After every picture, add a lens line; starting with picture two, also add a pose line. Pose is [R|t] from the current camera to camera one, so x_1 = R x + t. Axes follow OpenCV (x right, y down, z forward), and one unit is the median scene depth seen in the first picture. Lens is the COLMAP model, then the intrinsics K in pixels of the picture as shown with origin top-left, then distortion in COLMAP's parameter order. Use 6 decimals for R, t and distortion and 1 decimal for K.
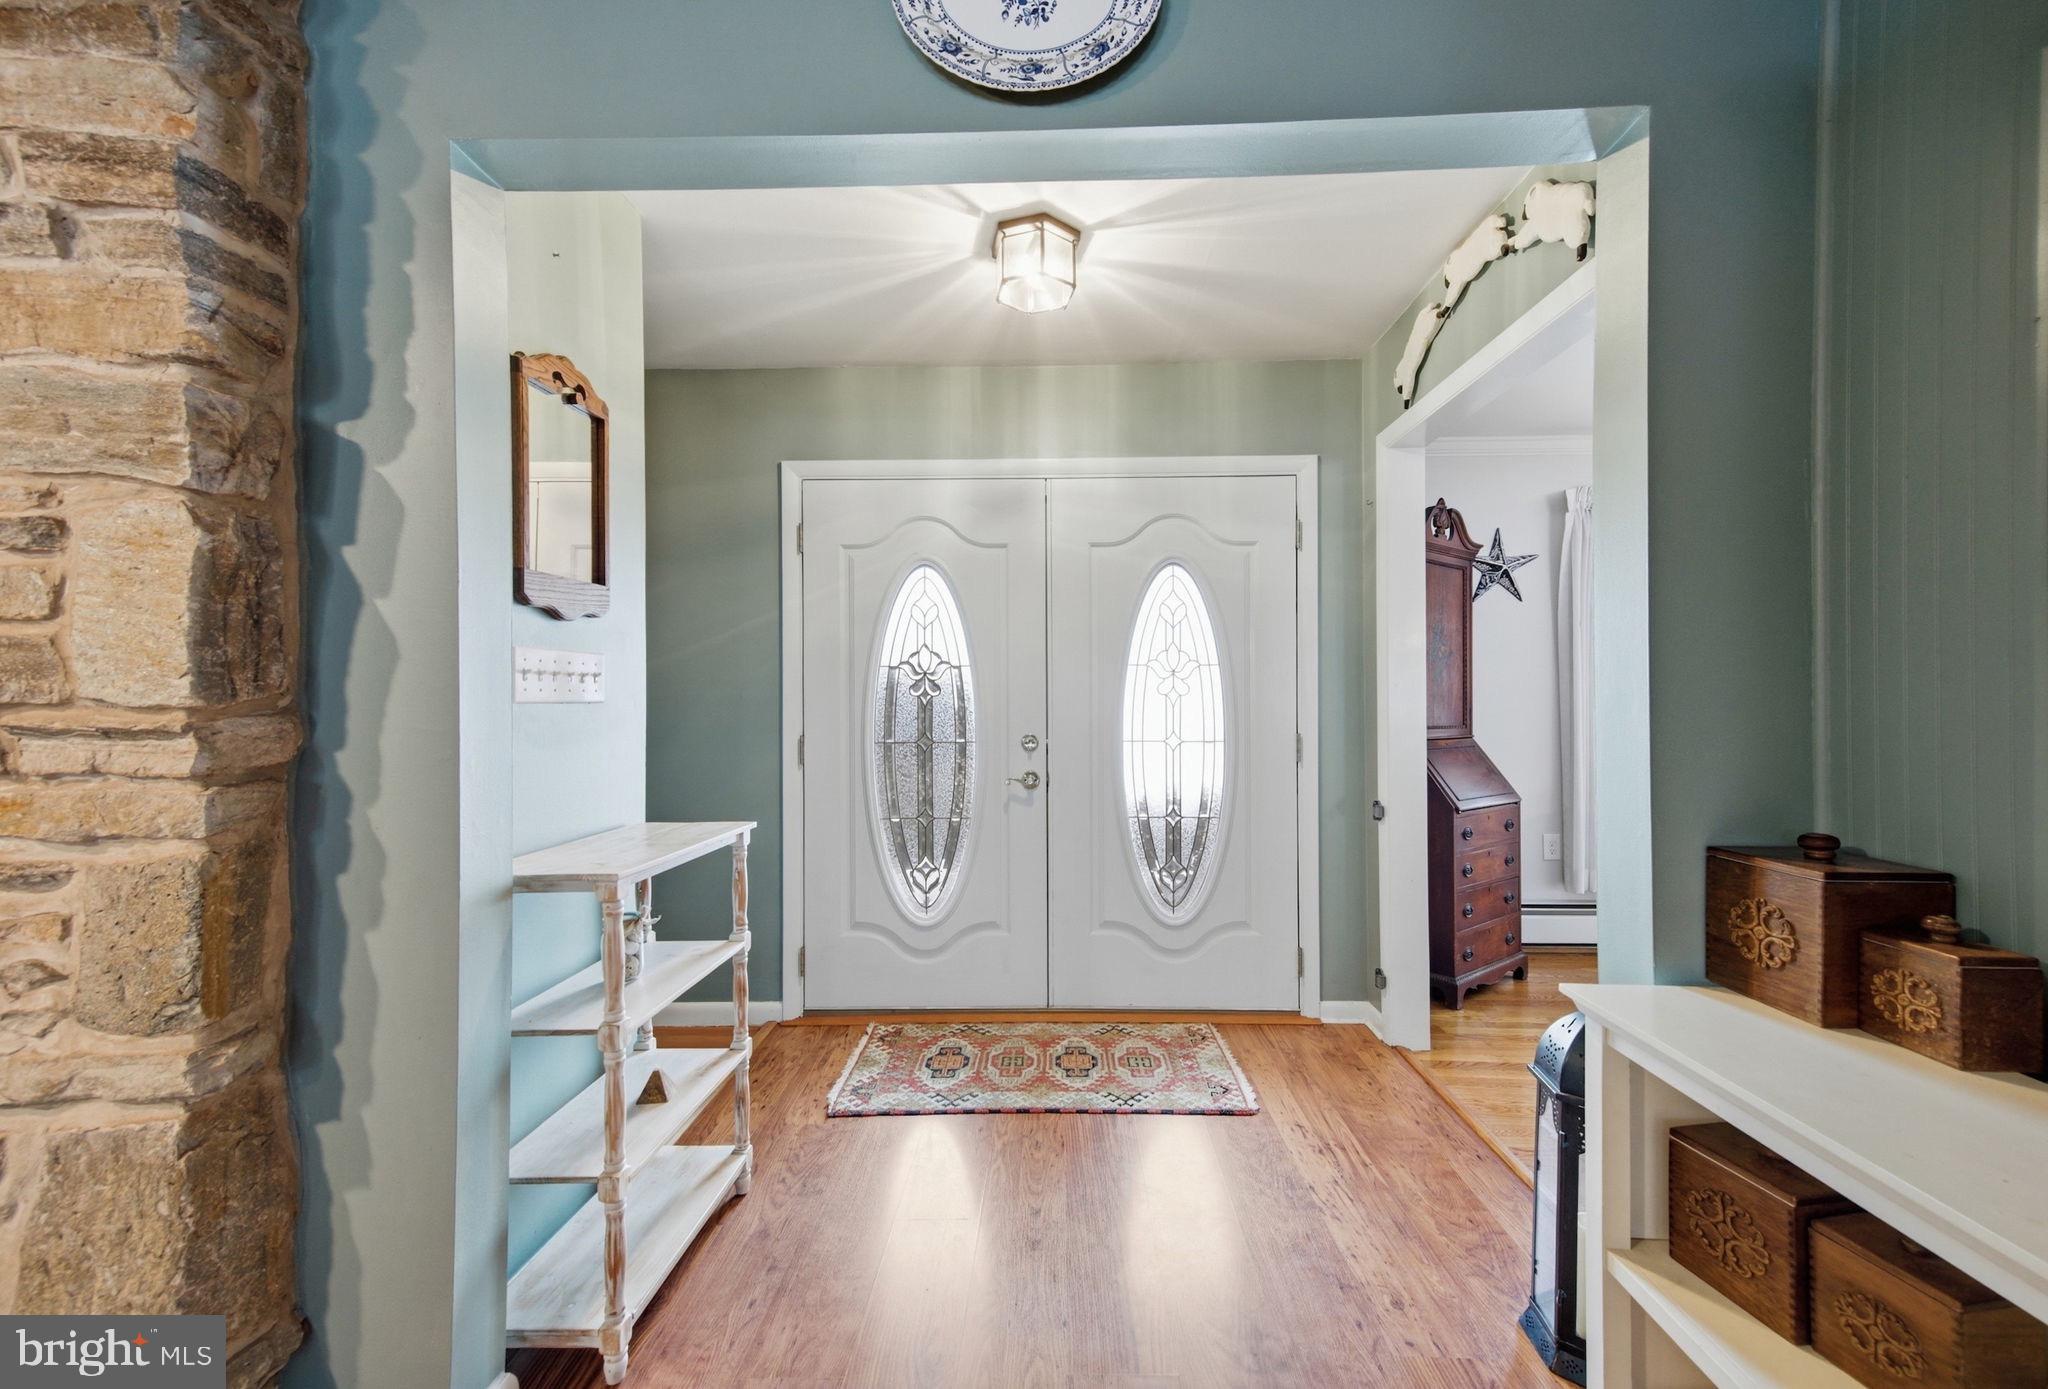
lens RADIAL K [[819.8, 0, 1031.3], [0, 819.8, 693.1], [0, 0, 1]] dist [-0.000032, 0.000098]
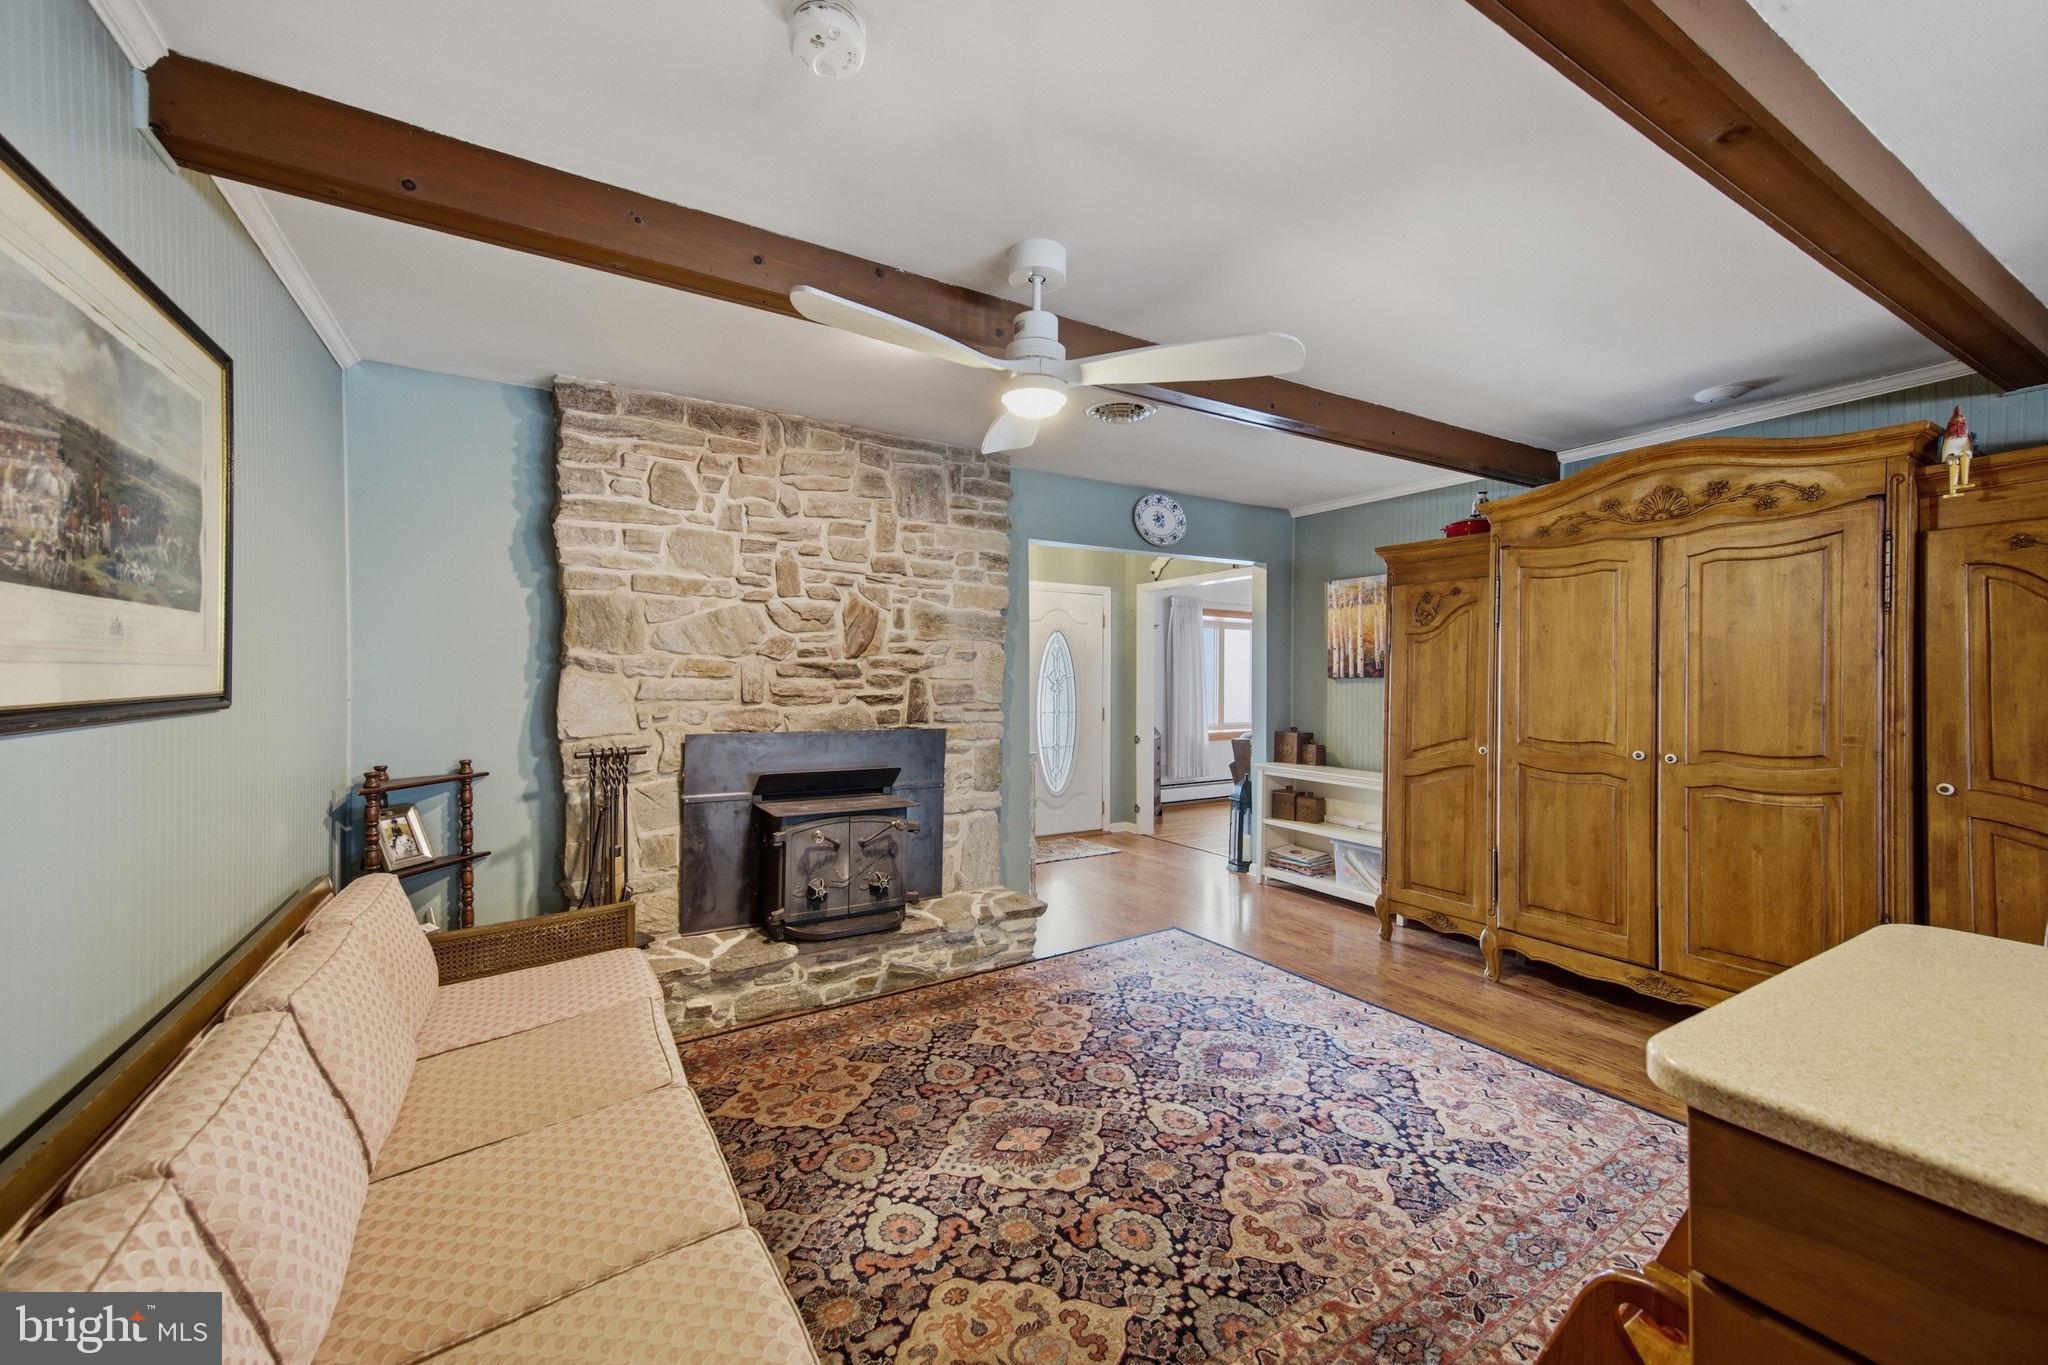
lens RADIAL K [[794.6, 0, 1023.5], [0, 794.6, 682.5], [0, 0, 1]] dist [0.016628, 0.001770]
pose [[0.851970, 0.003433, 0.523580, -2.689868], [-0.008985, 0.999927, 0.008066, -0.099724], [-0.523514, -0.011576, 0.851939, -2.023044]]
